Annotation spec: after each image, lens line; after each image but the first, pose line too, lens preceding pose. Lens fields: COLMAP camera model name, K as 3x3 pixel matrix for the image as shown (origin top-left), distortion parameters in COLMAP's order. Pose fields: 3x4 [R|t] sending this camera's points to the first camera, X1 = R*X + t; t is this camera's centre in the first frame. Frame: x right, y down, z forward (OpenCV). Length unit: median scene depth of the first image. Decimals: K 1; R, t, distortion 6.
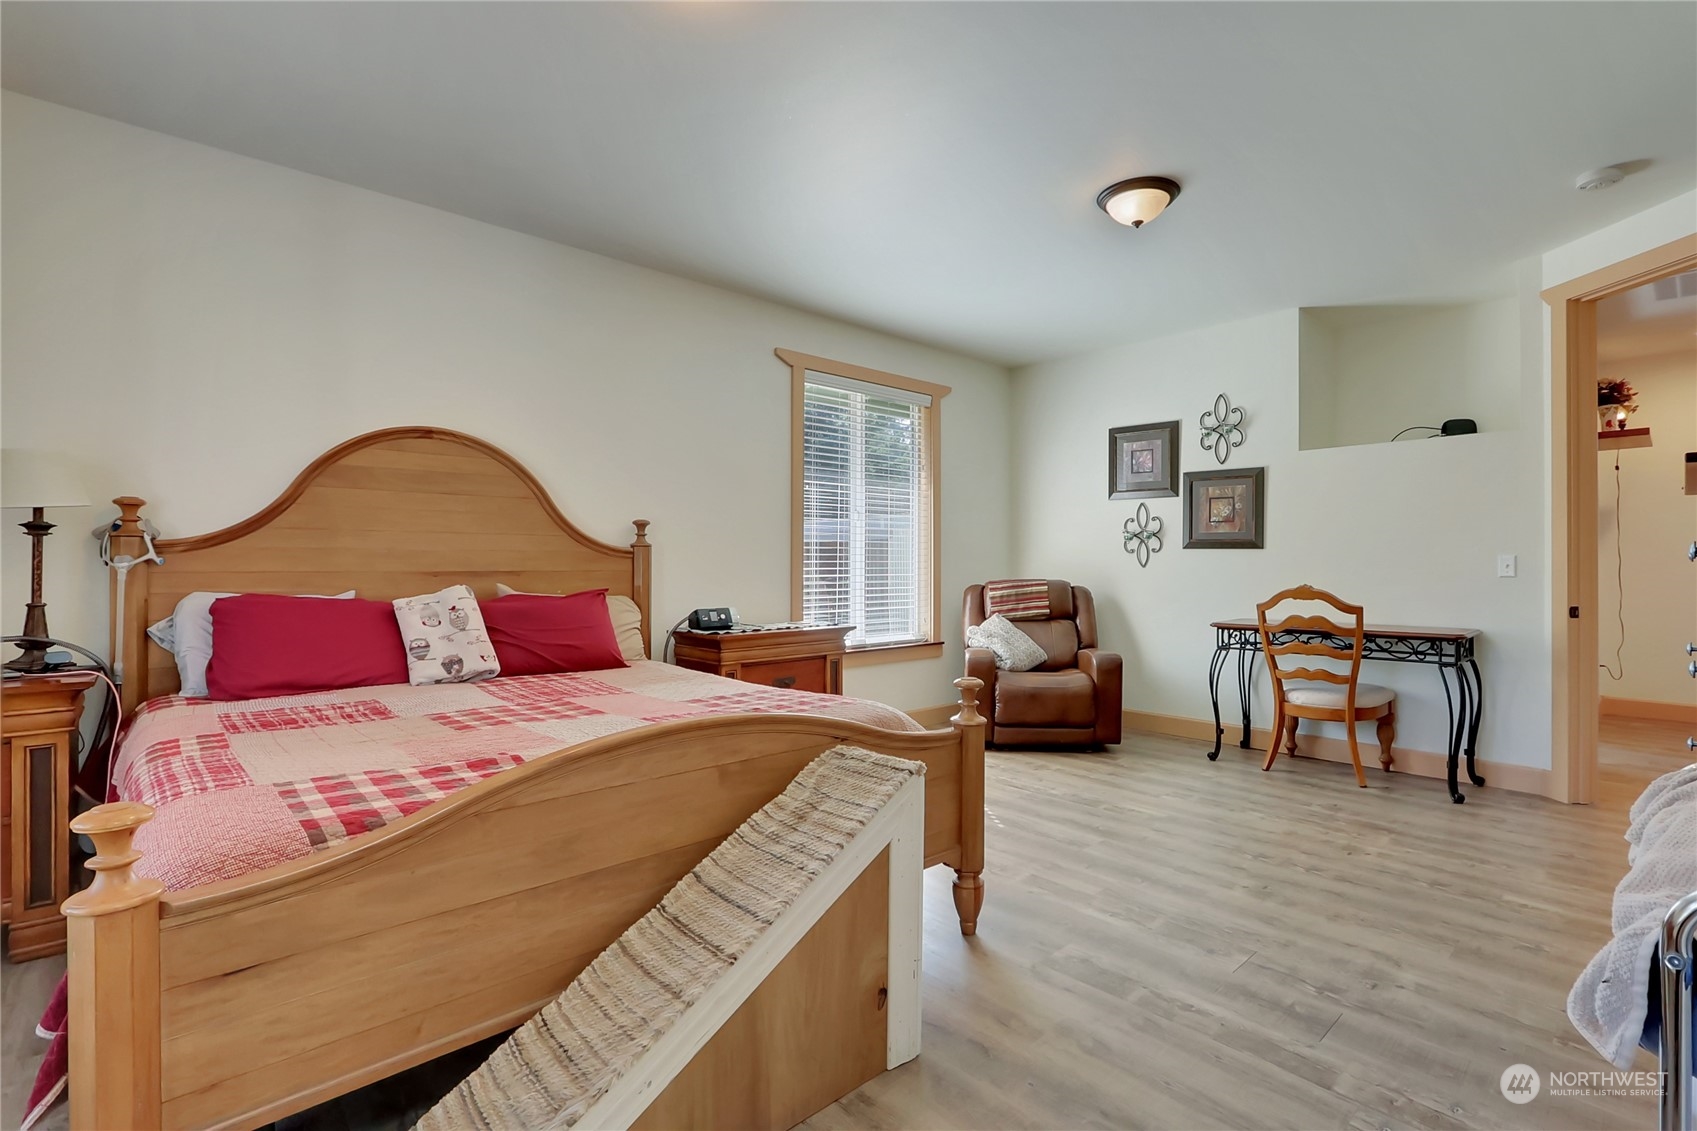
lens RADIAL K [[789.6, 0, 838.7], [0, 789.6, 566.5], [0, 0, 1]] dist [-0.029352, 0.004822]
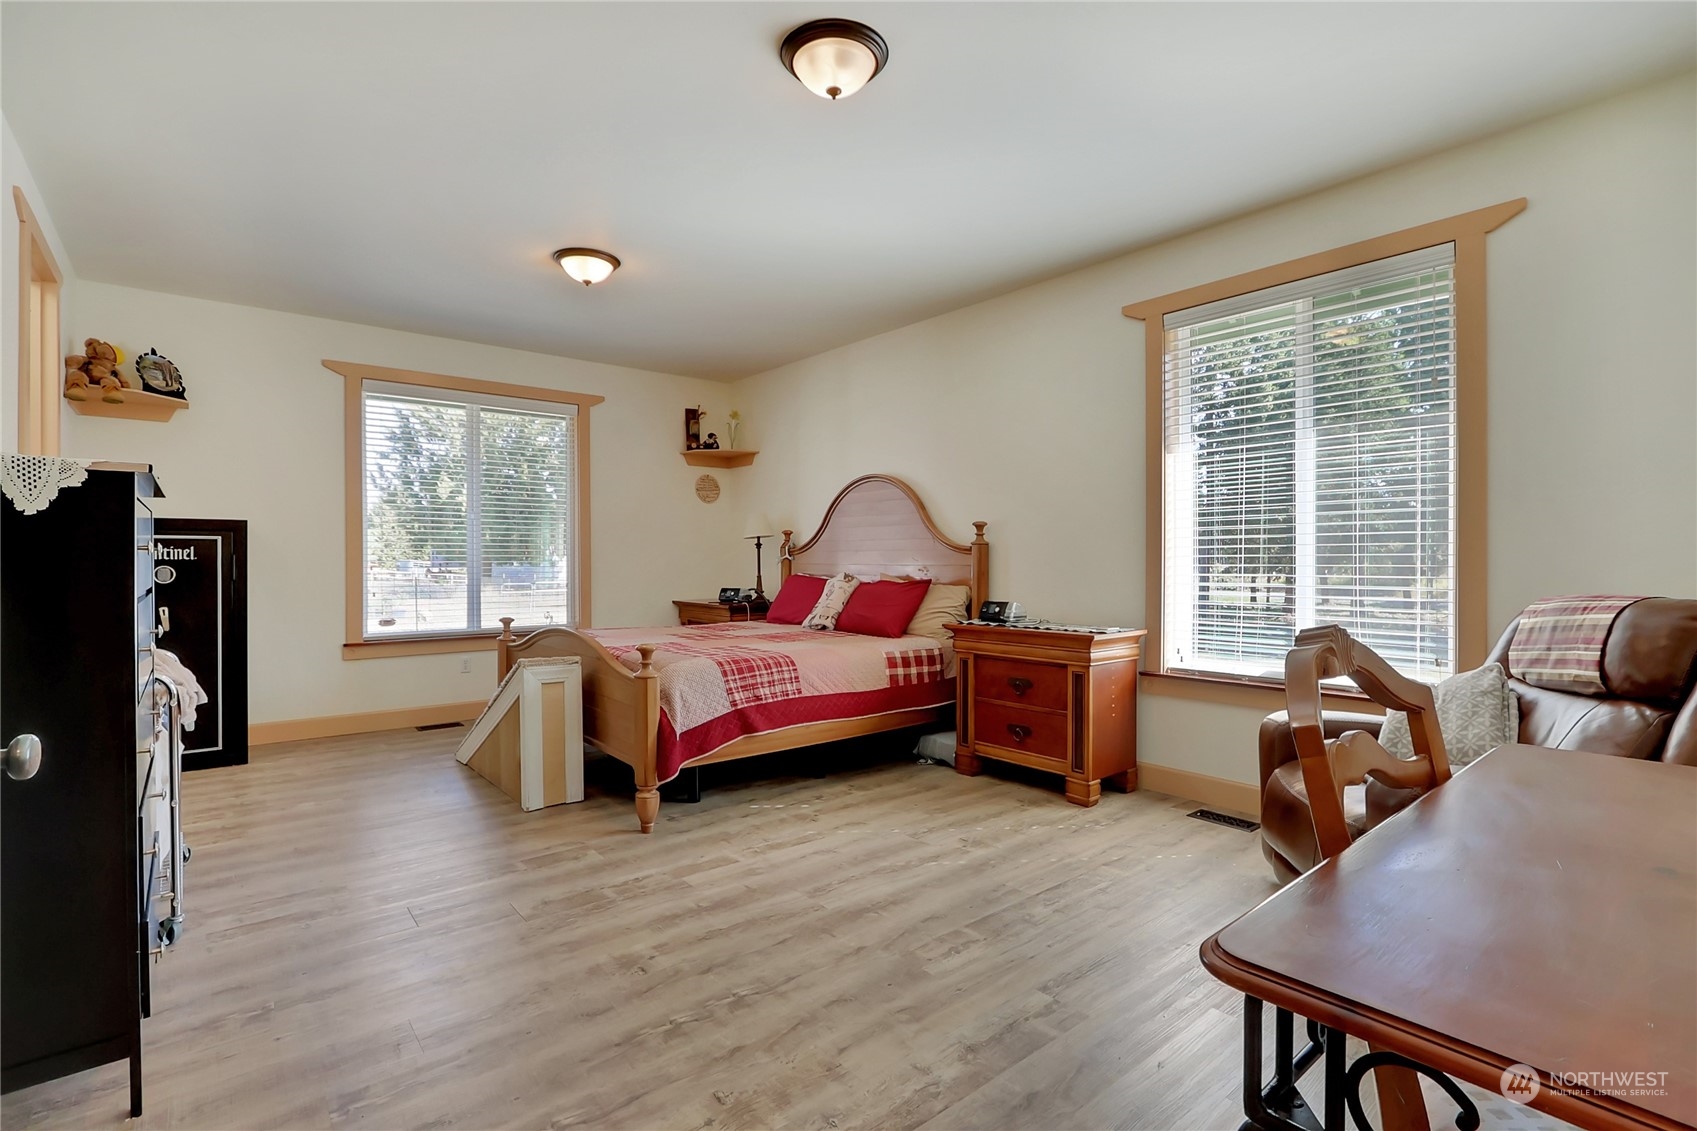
lens RADIAL K [[778.1, 0, 839.6], [0, 778.1, 557.3], [0, 0, 1]] dist [-0.013579, 0.001296]
pose [[-0.043345, 0.000355, -0.999060, 1.125861], [0.003383, 0.999994, 0.000208, -0.009164], [0.999054, -0.003370, -0.043346, 1.046203]]
